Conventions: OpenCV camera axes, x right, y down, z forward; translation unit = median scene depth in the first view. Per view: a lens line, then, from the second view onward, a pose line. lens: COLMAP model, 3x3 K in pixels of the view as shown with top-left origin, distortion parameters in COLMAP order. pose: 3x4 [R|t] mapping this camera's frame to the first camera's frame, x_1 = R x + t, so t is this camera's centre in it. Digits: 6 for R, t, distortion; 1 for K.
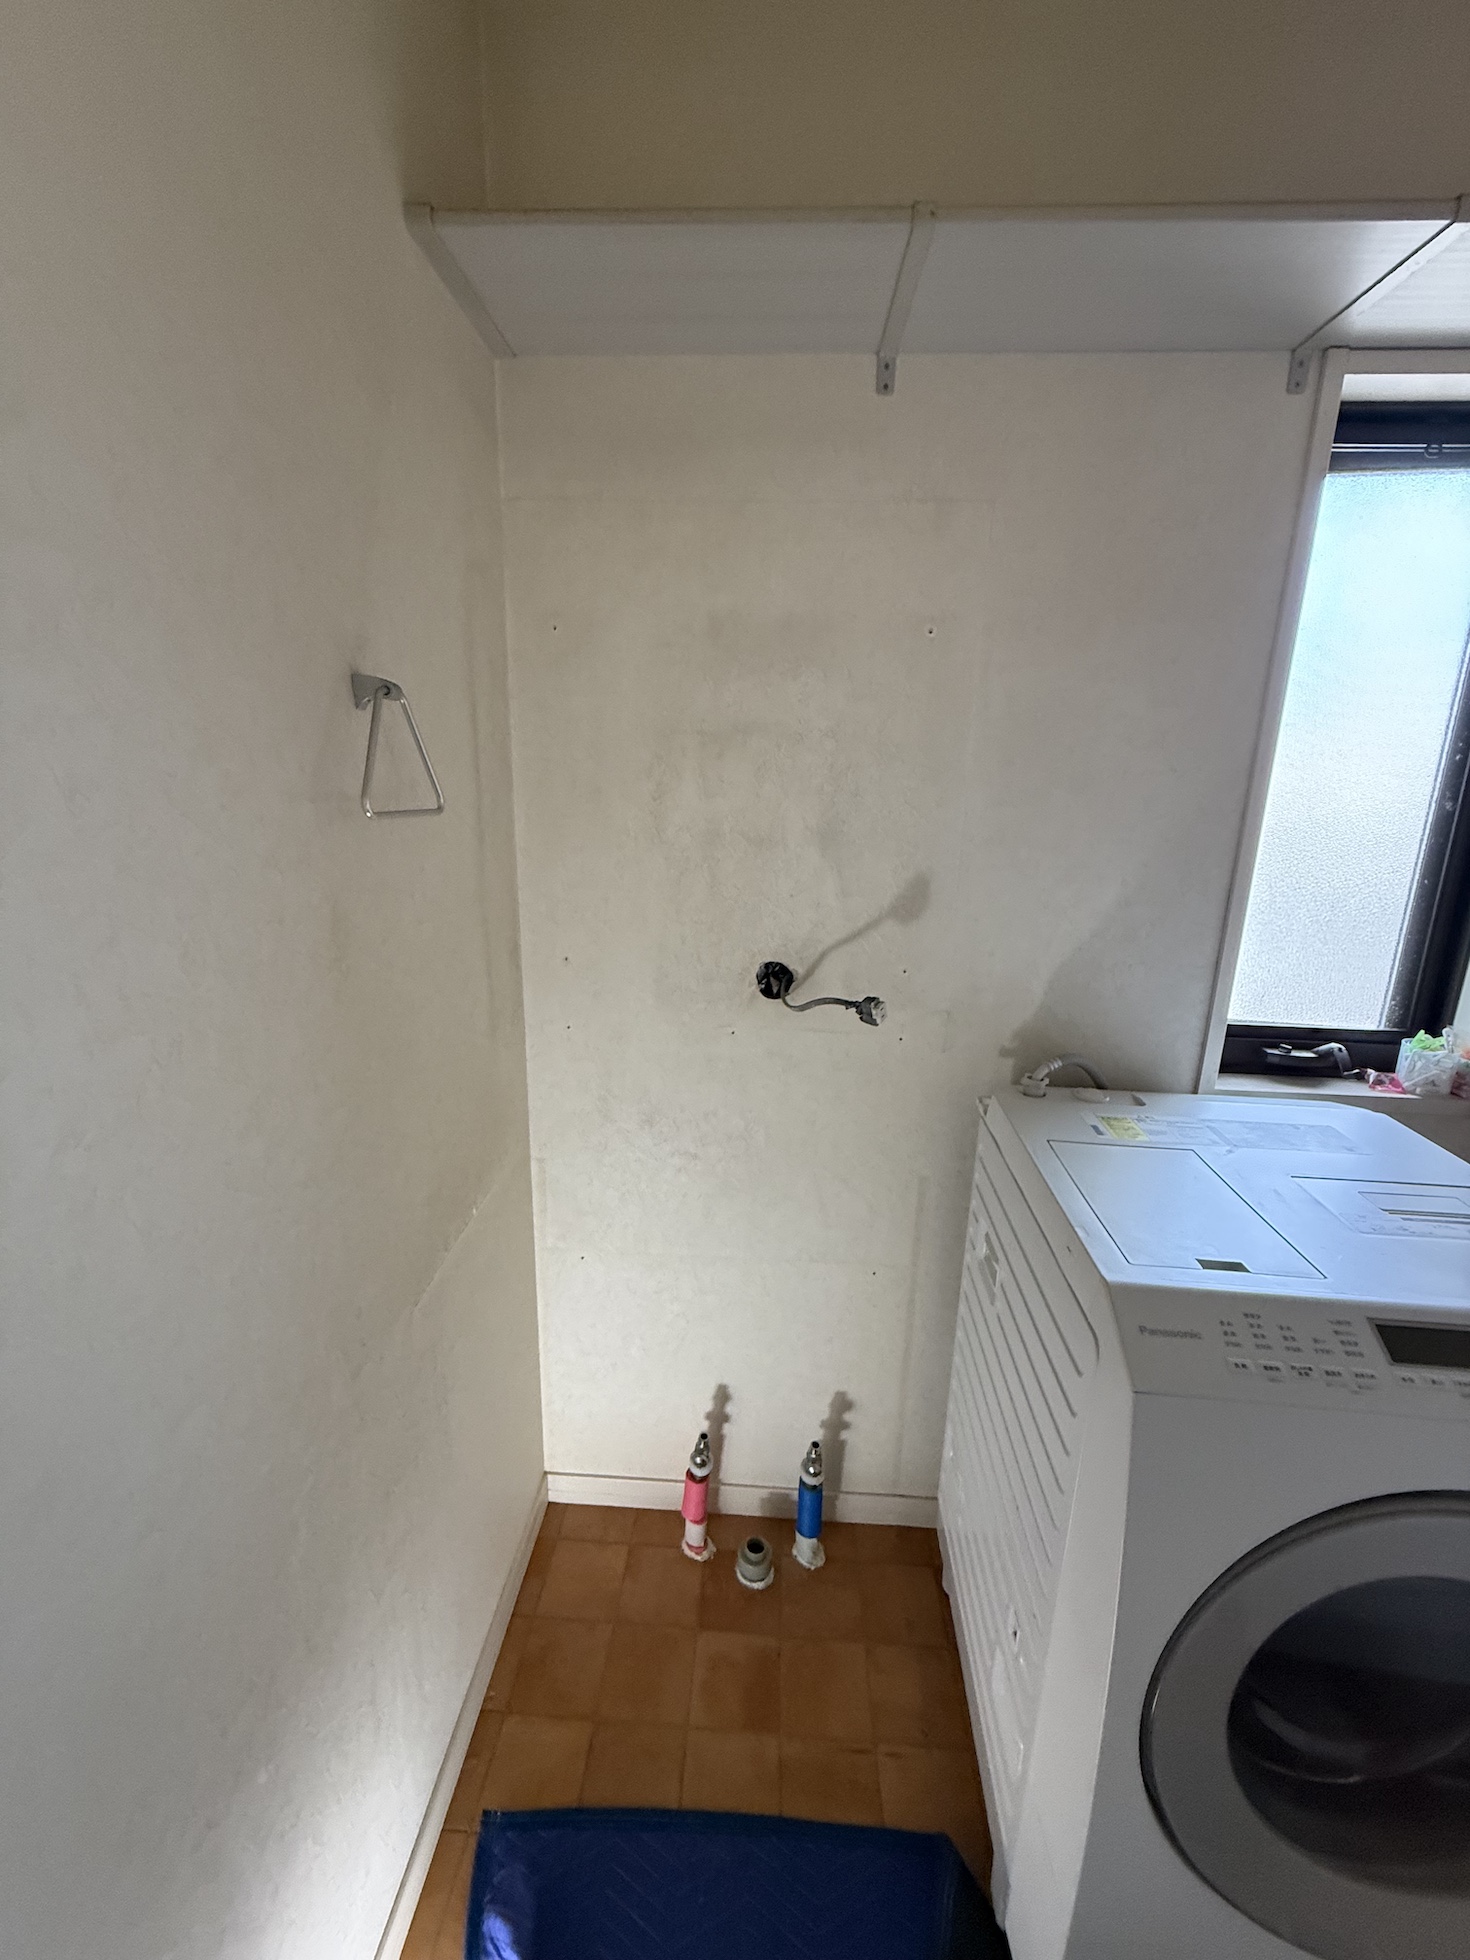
lens RADIAL K [[773.8, 0, 735.0], [0, 773.8, 980.0], [0, 0, 1]] dist [-0.000210, -0.000260]
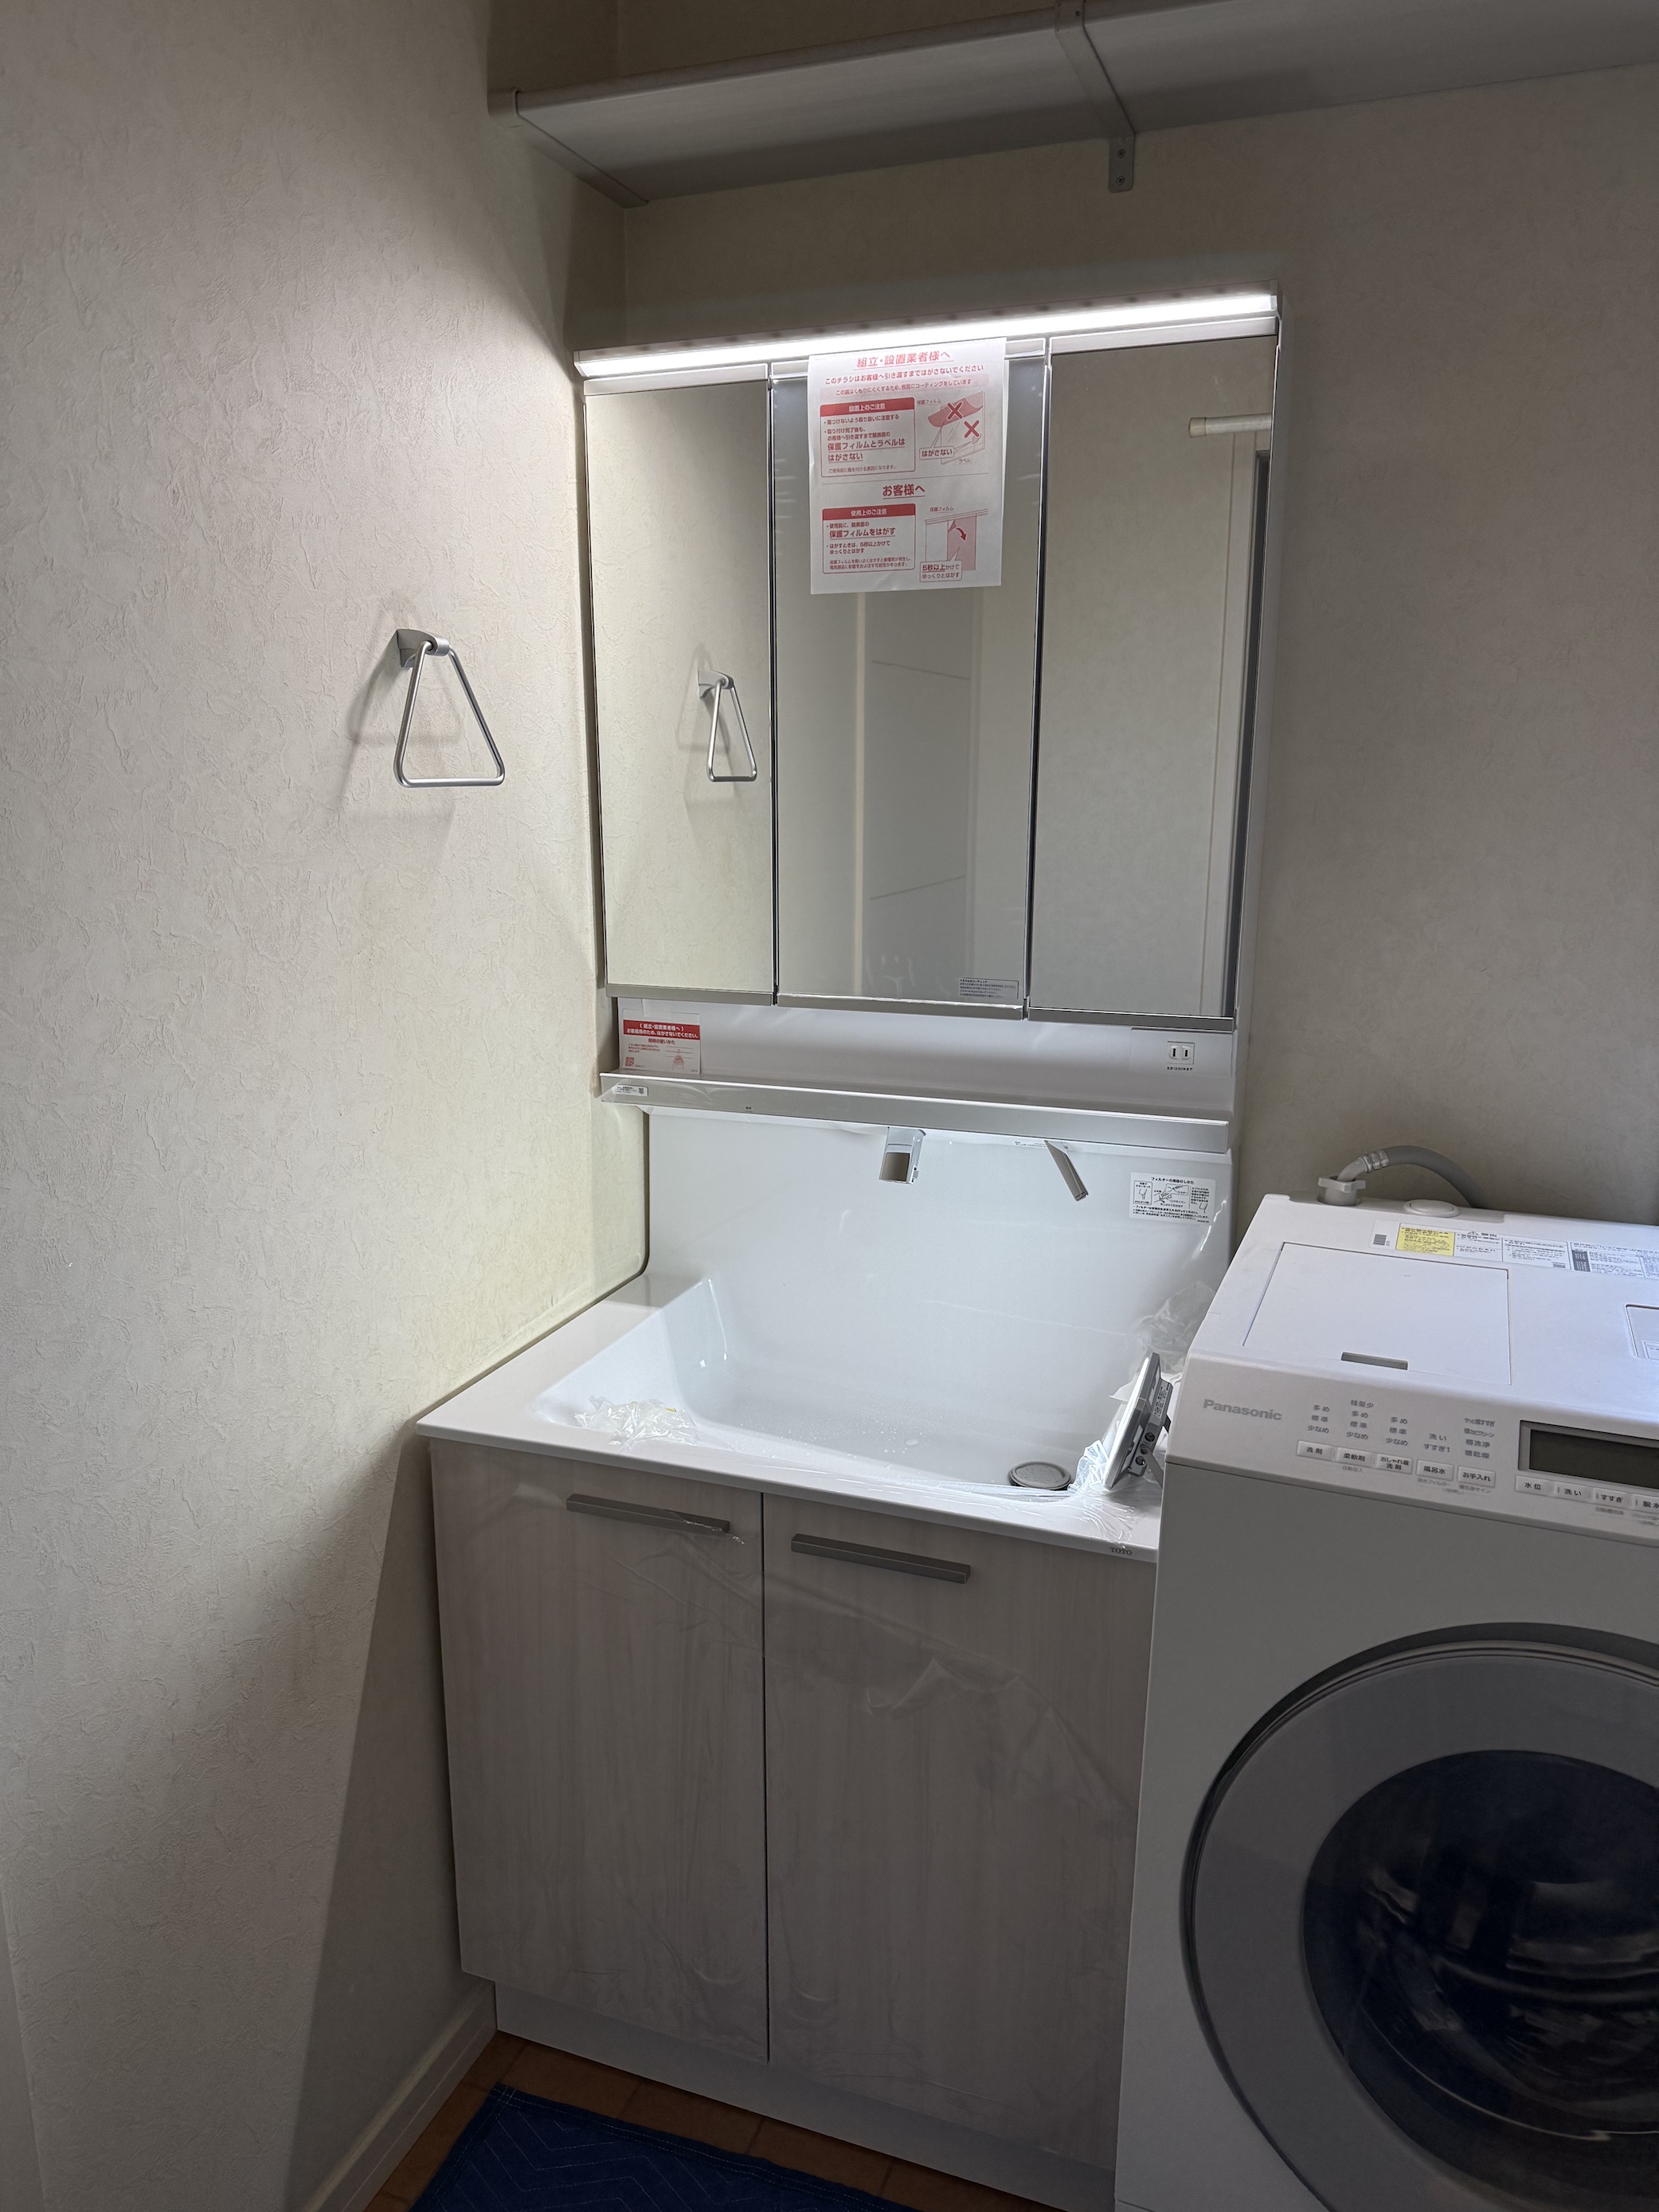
lens RADIAL K [[1572.4, 0, 838.0], [0, 1572.4, 1115.5], [0, 0, 1]] dist [-0.013162, 0.029697]
pose [[0.956738, 0.043390, -0.287697, 0.410441], [-0.051179, 0.998497, -0.019604, 0.138528], [0.286414, 0.033480, 0.957521, -0.442734]]
